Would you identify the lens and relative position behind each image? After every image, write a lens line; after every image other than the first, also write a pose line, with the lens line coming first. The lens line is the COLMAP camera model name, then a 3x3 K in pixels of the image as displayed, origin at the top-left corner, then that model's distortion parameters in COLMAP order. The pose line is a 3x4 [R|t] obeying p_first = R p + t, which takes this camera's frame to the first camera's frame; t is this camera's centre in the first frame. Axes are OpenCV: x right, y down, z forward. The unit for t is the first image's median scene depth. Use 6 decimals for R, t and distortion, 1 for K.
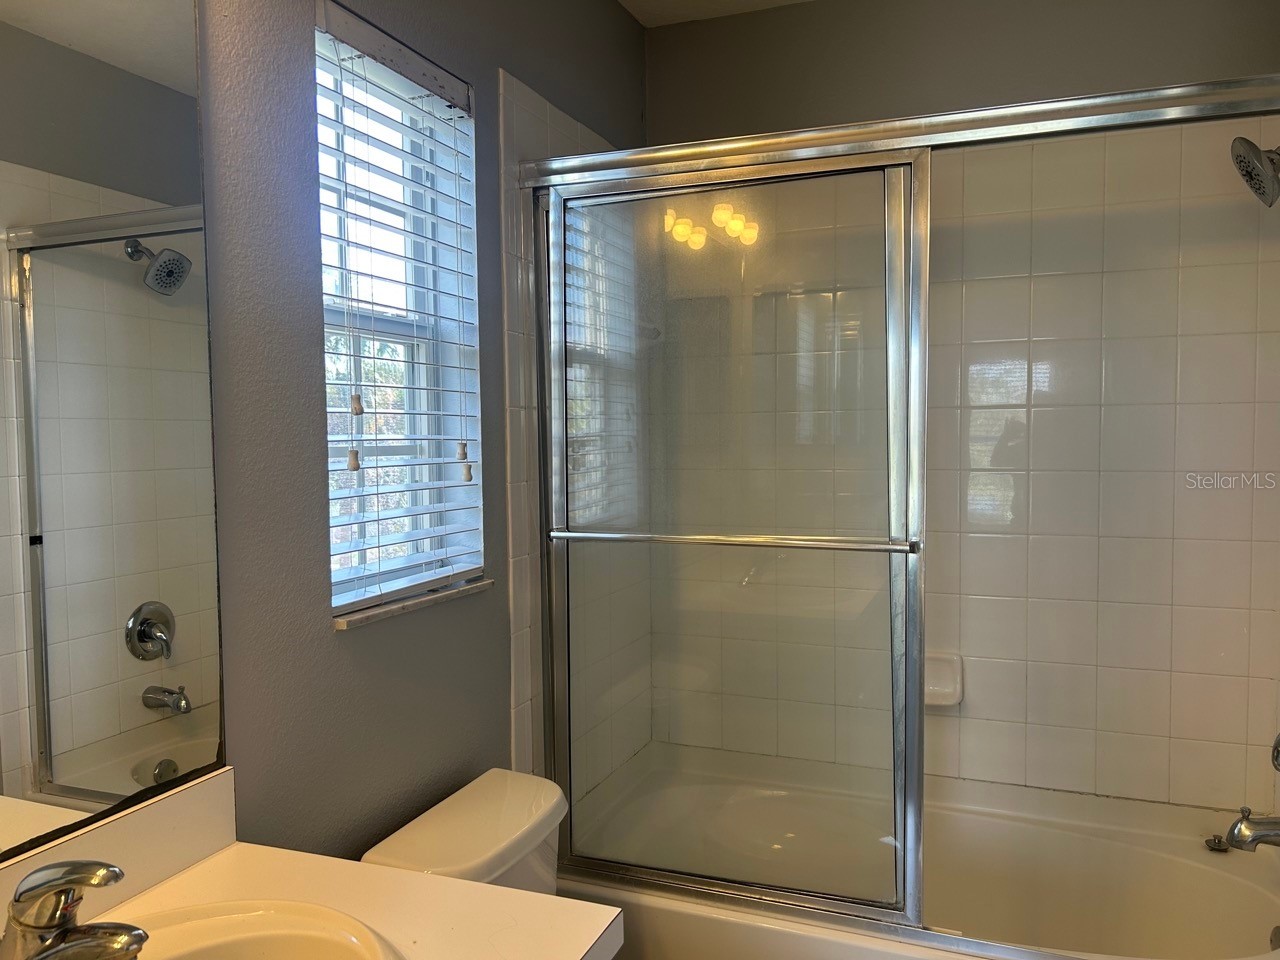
lens RADIAL K [[982.7, 0, 637.8], [0, 982.7, 483.7], [0, 0, 1]] dist [0.051850, -0.057982]
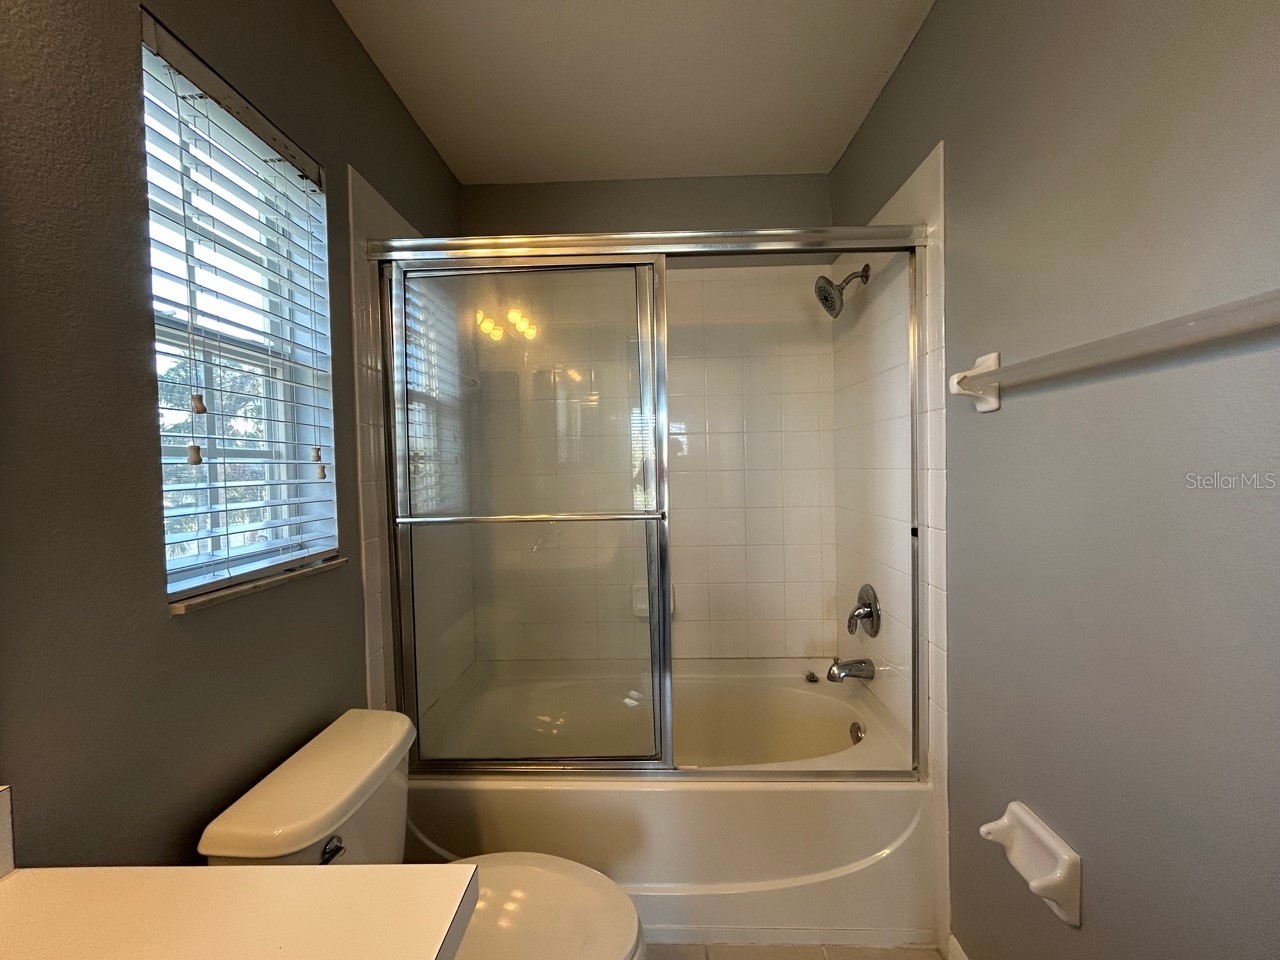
lens RADIAL K [[519.3, 0, 641.3], [0, 519.3, 479.7], [0, 0, 1]] dist [-0.005400, 0.003677]
pose [[0.939126, -0.019207, 0.343035, -0.019634], [0.030995, 0.999101, -0.028916, 0.028883], [-0.342171, 0.037788, 0.938878, 0.248479]]
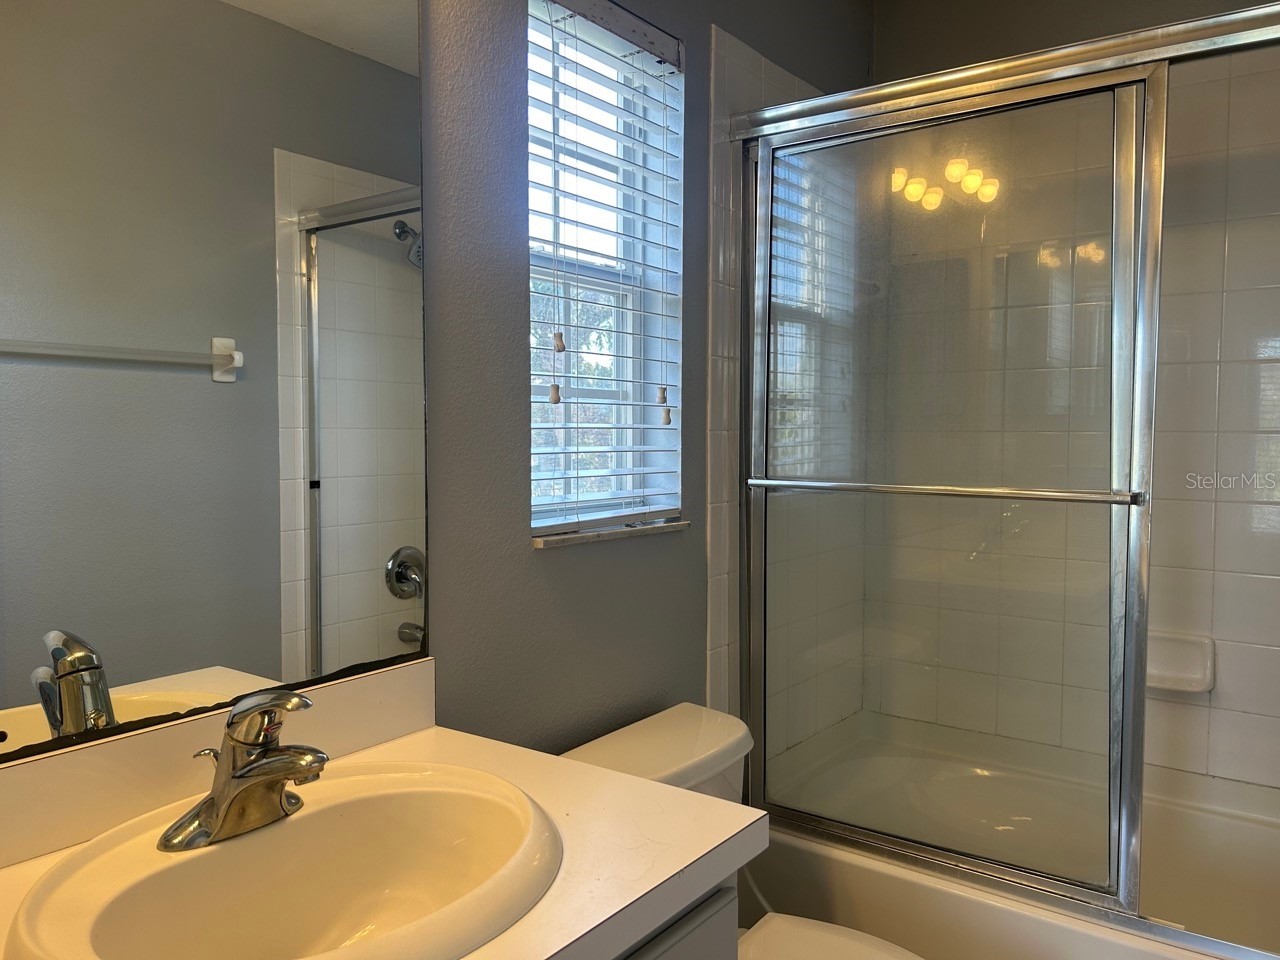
lens RADIAL K [[982.7, 0, 637.8], [0, 982.7, 483.7], [0, 0, 1]] dist [0.051850, -0.057982]
pose [[0.966293, 0.027490, -0.255973, 0.063068], [-0.027226, 0.999619, 0.004577, 0.054829], [0.256002, 0.002546, 0.966673, -0.009074]]
